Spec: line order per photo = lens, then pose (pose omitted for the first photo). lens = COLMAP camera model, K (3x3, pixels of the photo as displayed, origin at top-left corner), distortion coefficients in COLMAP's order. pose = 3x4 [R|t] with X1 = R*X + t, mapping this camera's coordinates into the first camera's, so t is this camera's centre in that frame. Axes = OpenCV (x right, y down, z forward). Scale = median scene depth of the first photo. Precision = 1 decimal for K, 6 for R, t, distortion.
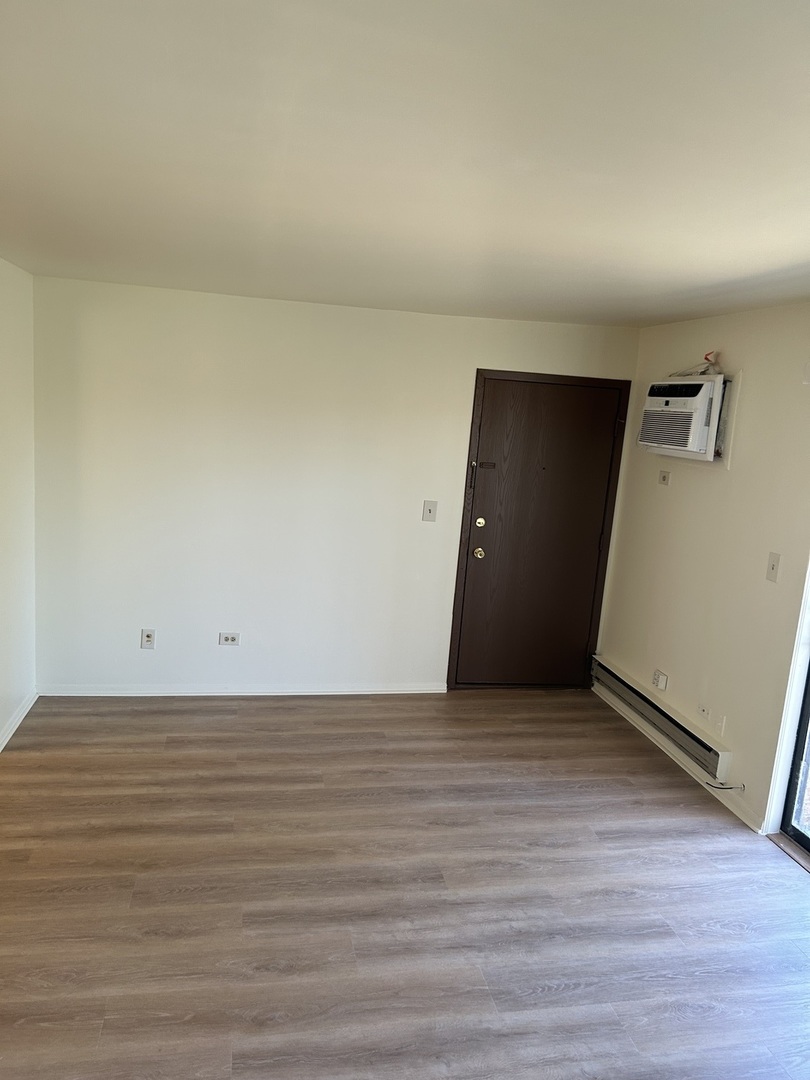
lens RADIAL K [[802.1, 0, 405.0], [0, 802.1, 540.0], [0, 0, 1]] dist [0.002765, -0.079407]
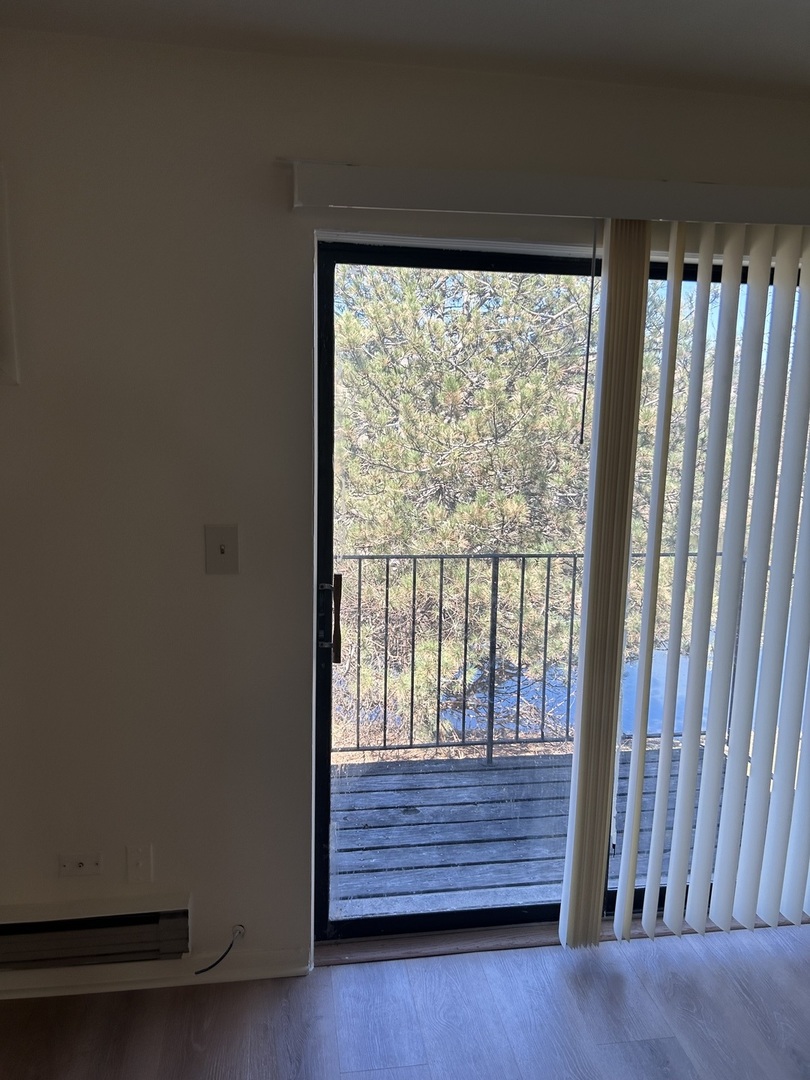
lens RADIAL K [[825.1, 0, 411.5], [0, 825.1, 546.1], [0, 0, 1]] dist [0.099521, -0.099525]
pose [[0.031554, -0.234469, 0.971611, -0.089462], [0.148184, 0.962450, 0.227446, -0.070631], [-0.988456, 0.136800, 0.065113, 0.731138]]
